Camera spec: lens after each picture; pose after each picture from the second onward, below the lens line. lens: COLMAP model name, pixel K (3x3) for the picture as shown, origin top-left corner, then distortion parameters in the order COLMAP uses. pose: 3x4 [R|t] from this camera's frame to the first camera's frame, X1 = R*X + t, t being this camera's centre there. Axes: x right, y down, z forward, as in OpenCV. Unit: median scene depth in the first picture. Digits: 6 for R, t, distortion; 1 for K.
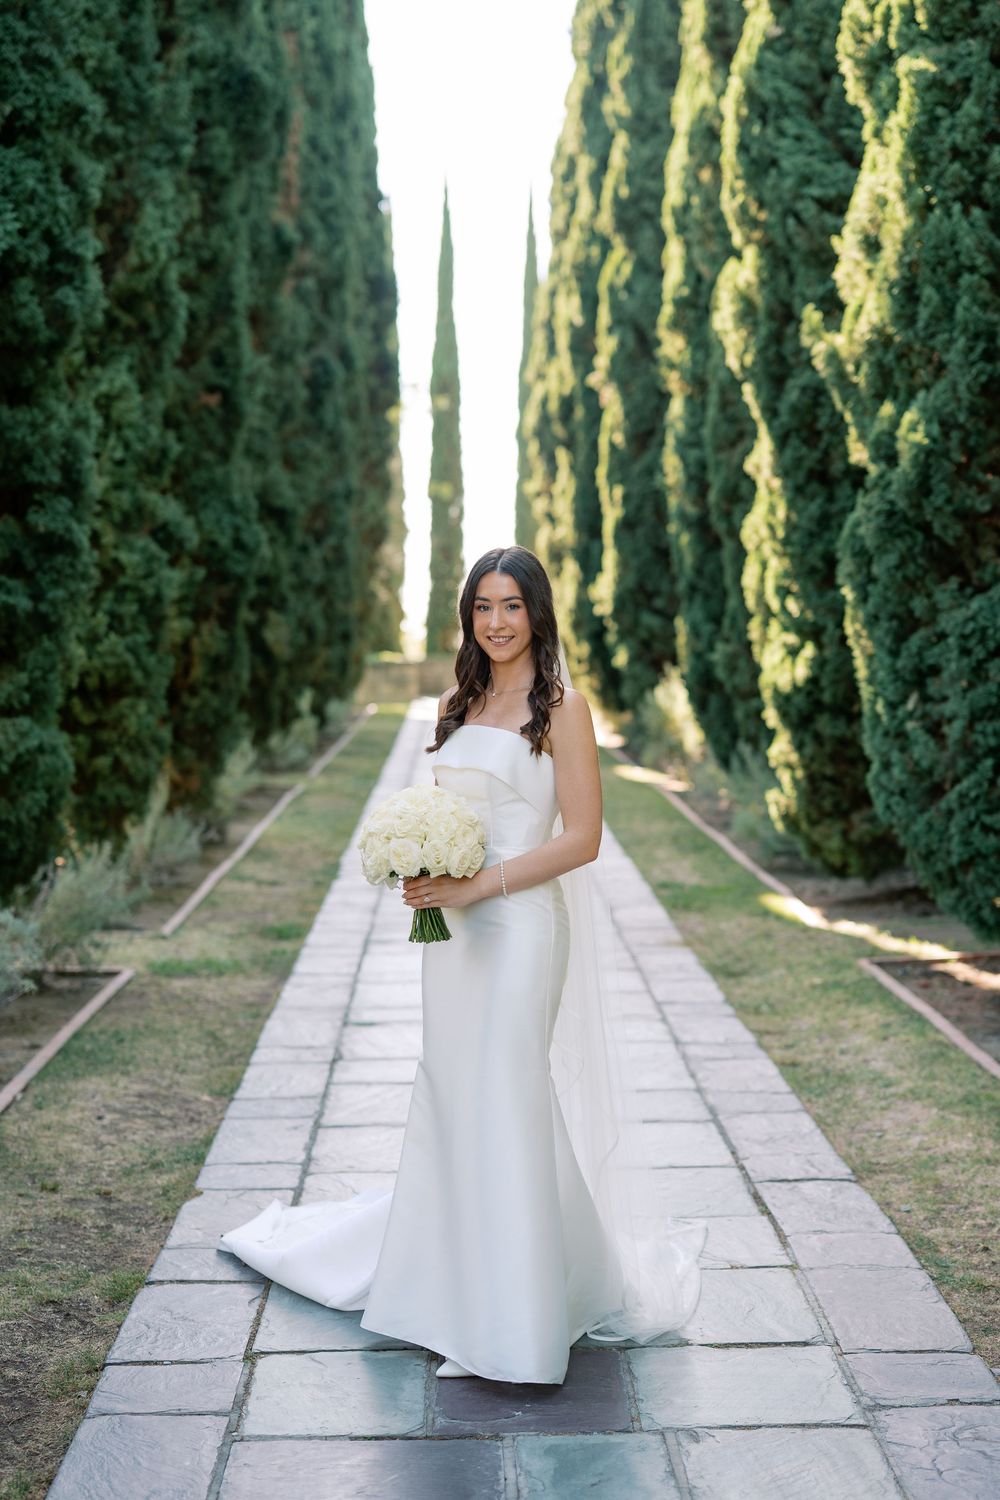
lens RADIAL K [[2368.4, 0, 497.9], [0, 2368.4, 742.2], [0, 0, 1]] dist [-0.002444, 0.000000]
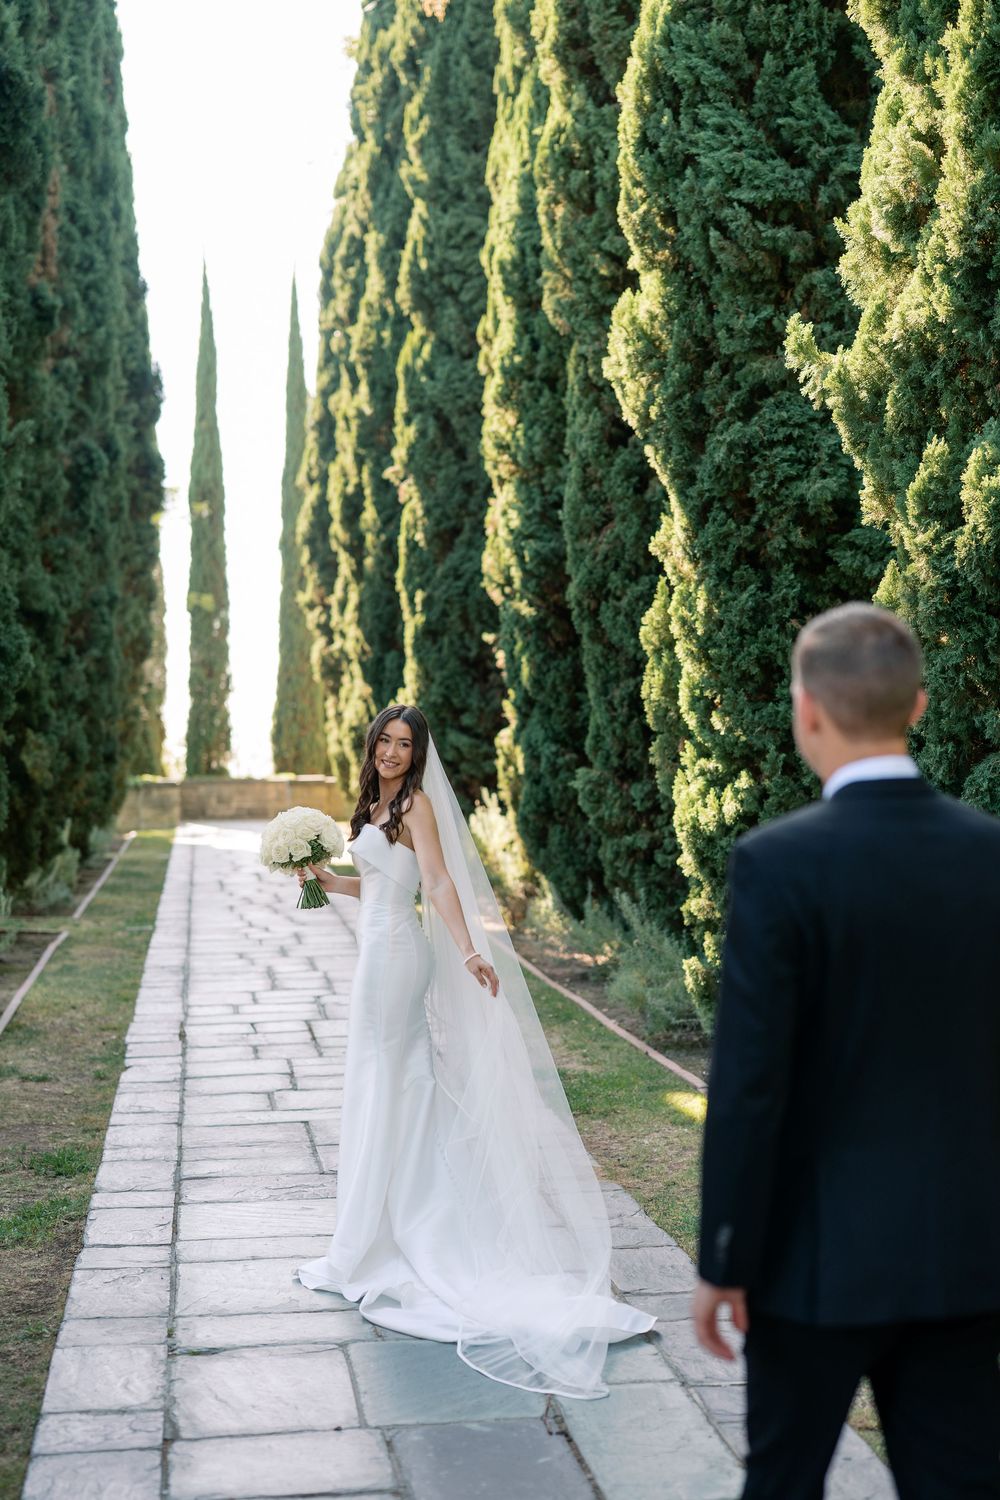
lens RADIAL K [[2368.4, 0, 499.7], [0, 2368.4, 762.0], [0, 0, 1]] dist [-0.002444, 0.000000]
pose [[0.994451, -0.006993, 0.104967, -0.016534], [0.011274, 0.999126, -0.040245, -0.007728], [-0.104594, 0.041205, 0.993661, 0.127614]]
